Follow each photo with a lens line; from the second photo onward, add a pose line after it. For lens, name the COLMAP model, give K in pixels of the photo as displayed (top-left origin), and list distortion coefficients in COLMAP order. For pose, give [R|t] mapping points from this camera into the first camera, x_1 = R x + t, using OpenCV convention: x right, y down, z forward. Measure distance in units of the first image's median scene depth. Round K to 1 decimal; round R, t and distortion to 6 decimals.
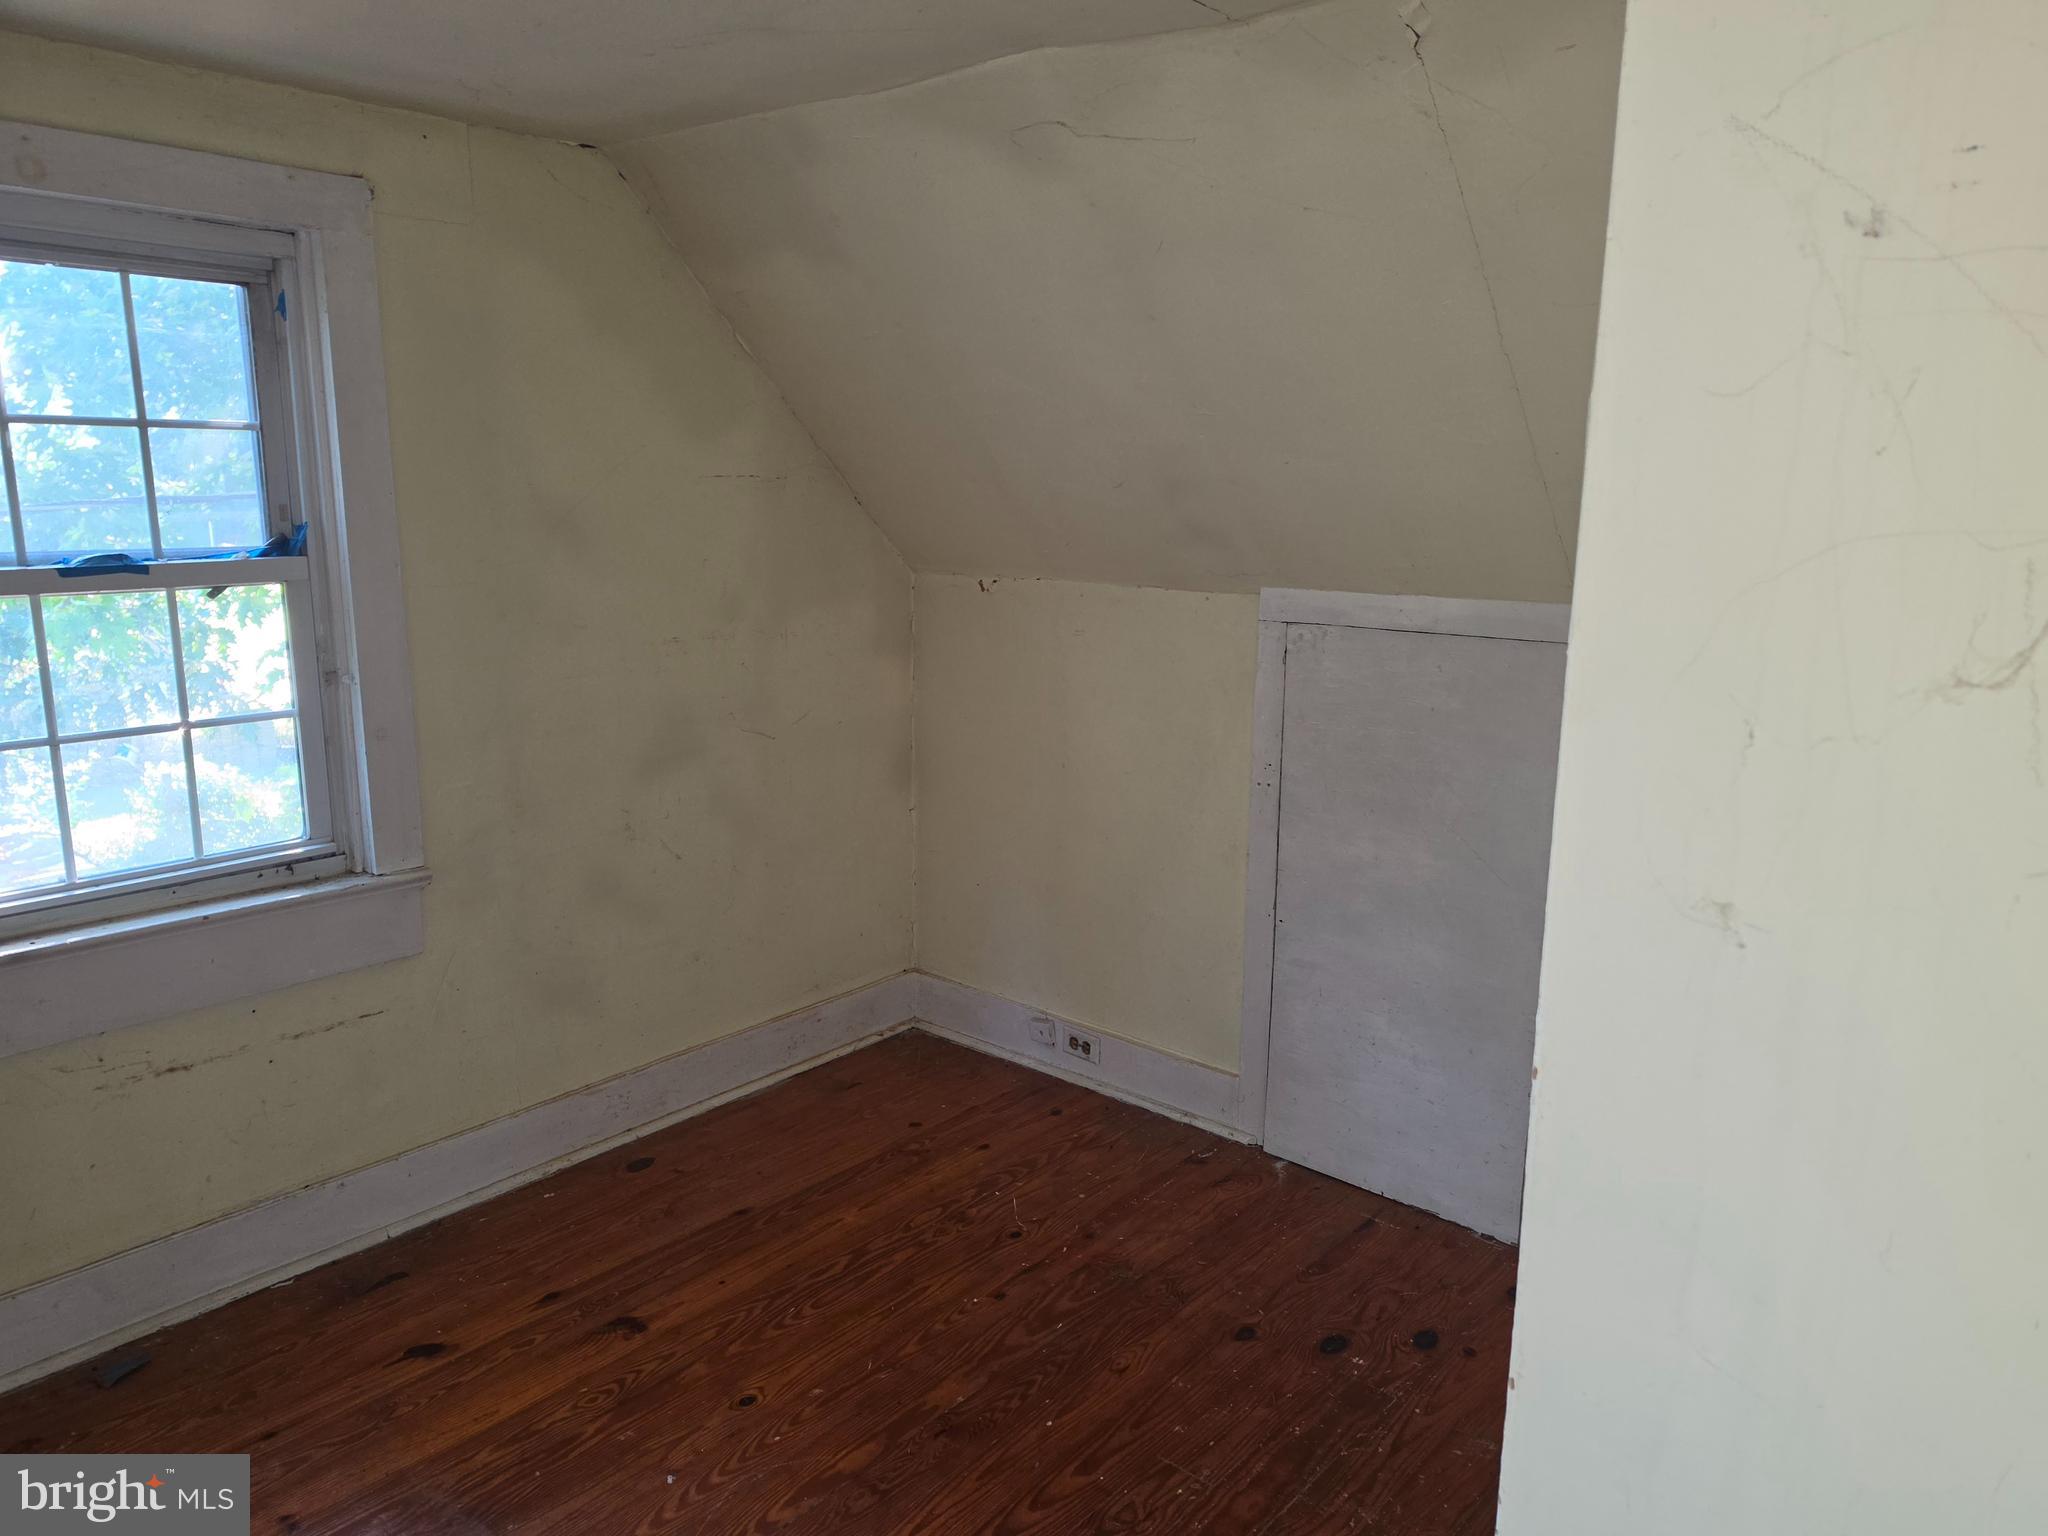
lens RADIAL K [[1380.0, 0, 1009.5], [0, 1380.0, 747.8], [0, 0, 1]] dist [0.040295, -0.038298]
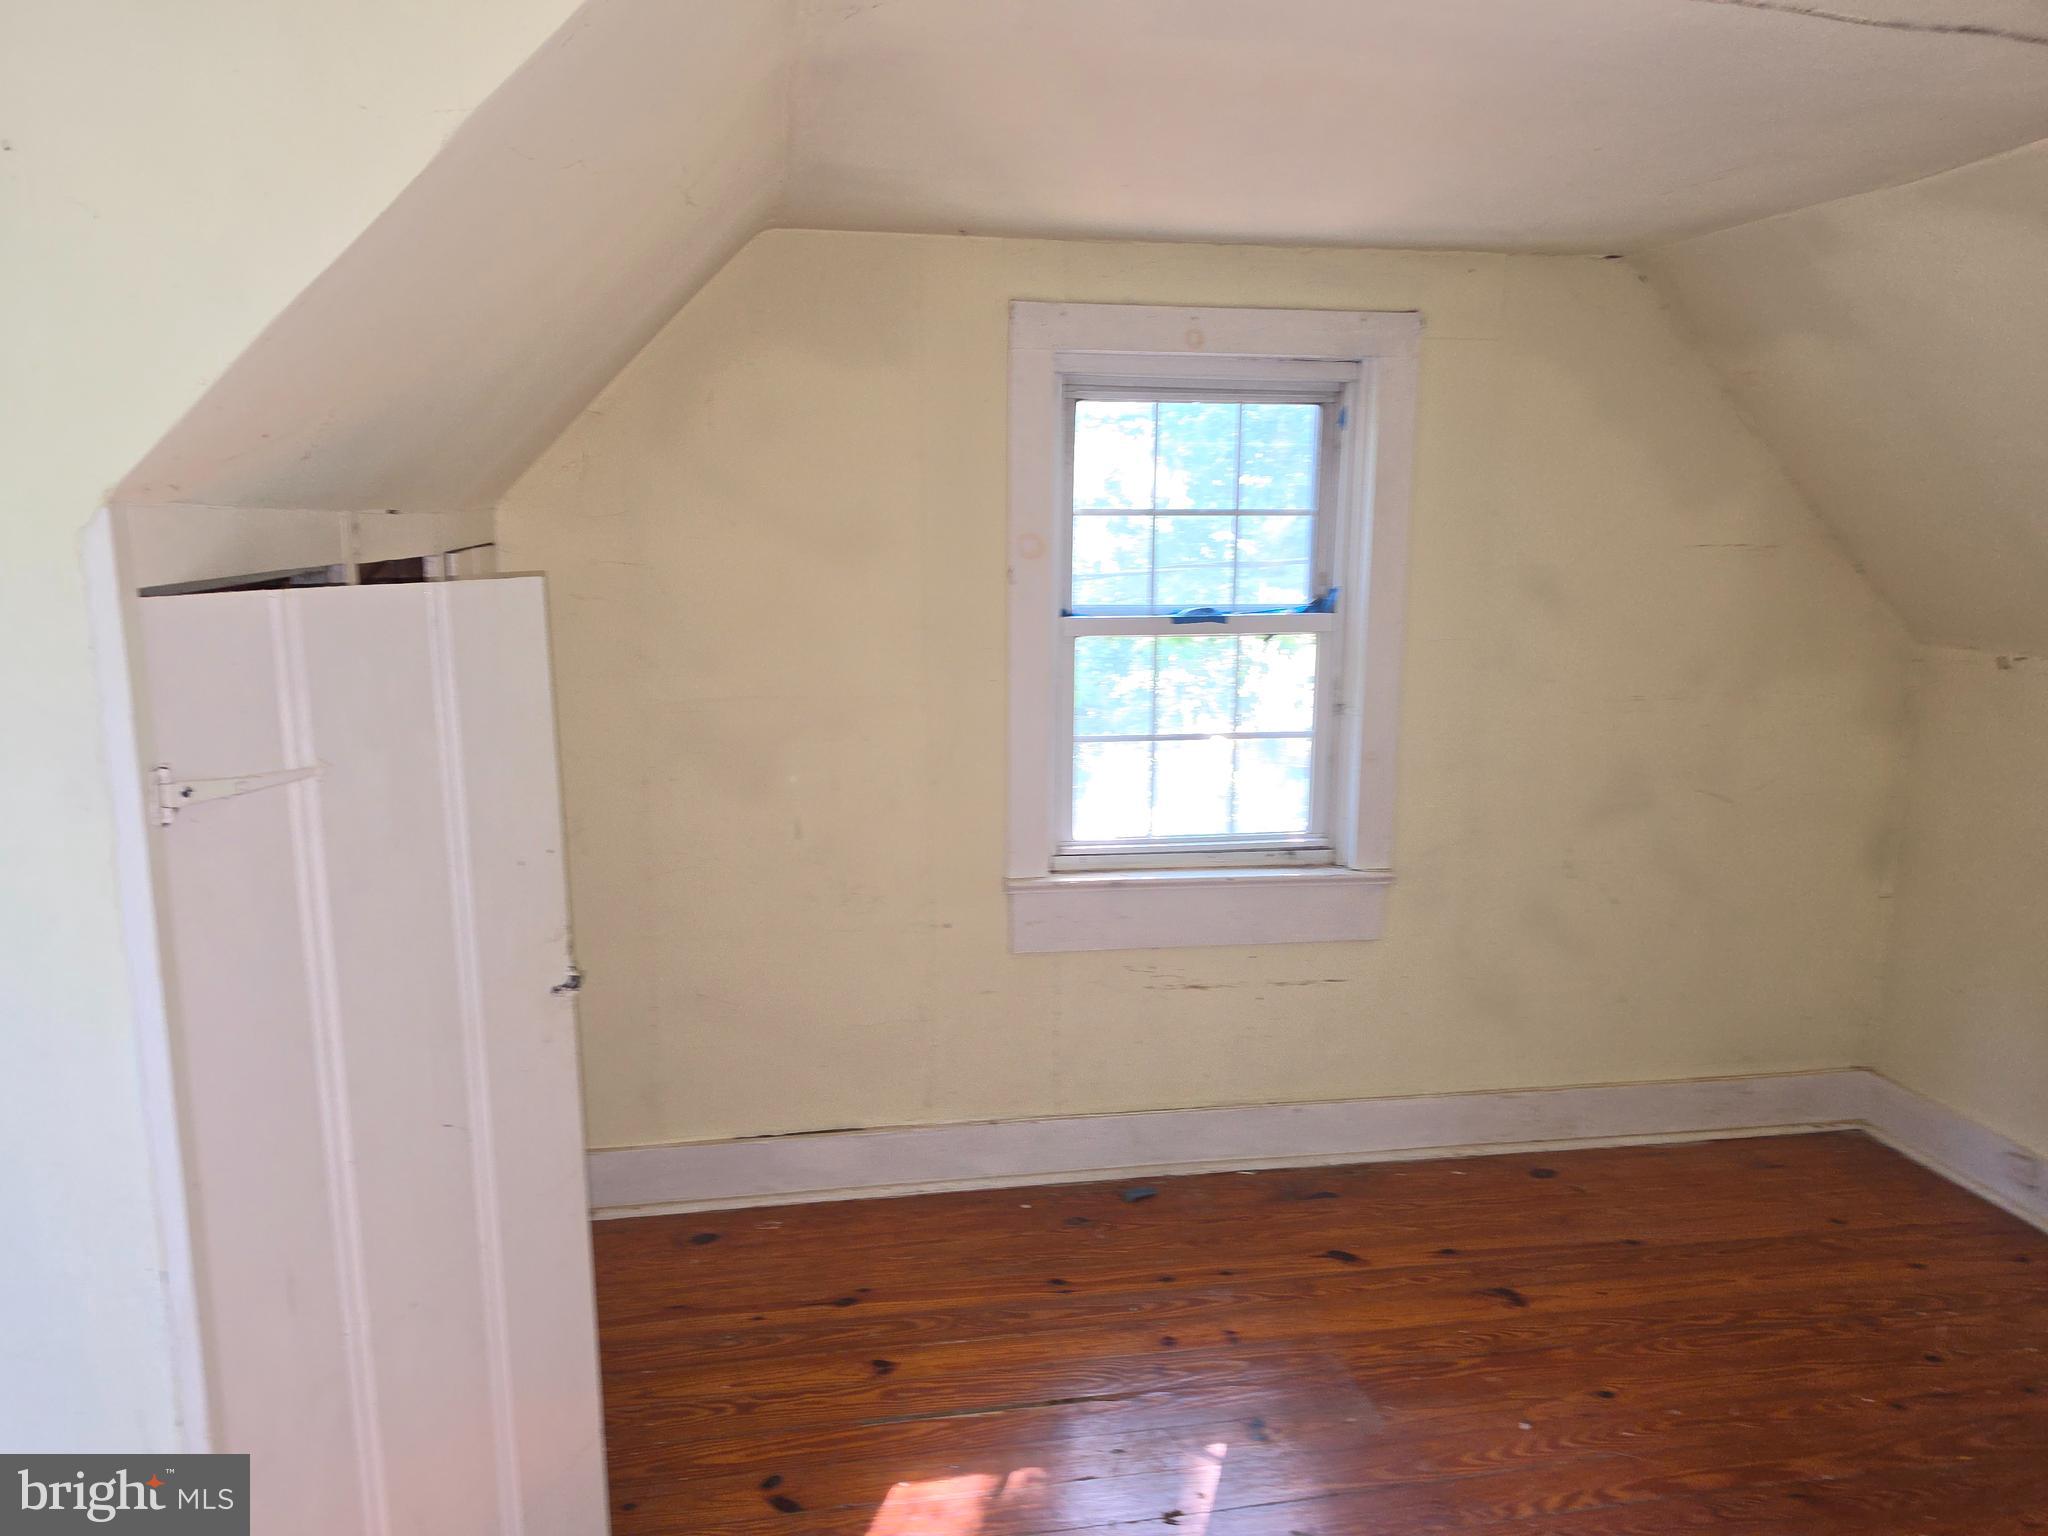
lens RADIAL K [[1380.0, 0, 1009.5], [0, 1380.0, 747.8], [0, 0, 1]] dist [0.040295, -0.038298]
pose [[0.767465, 0.102640, -0.632821, 0.082067], [-0.124956, 0.992118, 0.009372, 0.010284], [0.628795, 0.071882, 0.774241, -0.161853]]
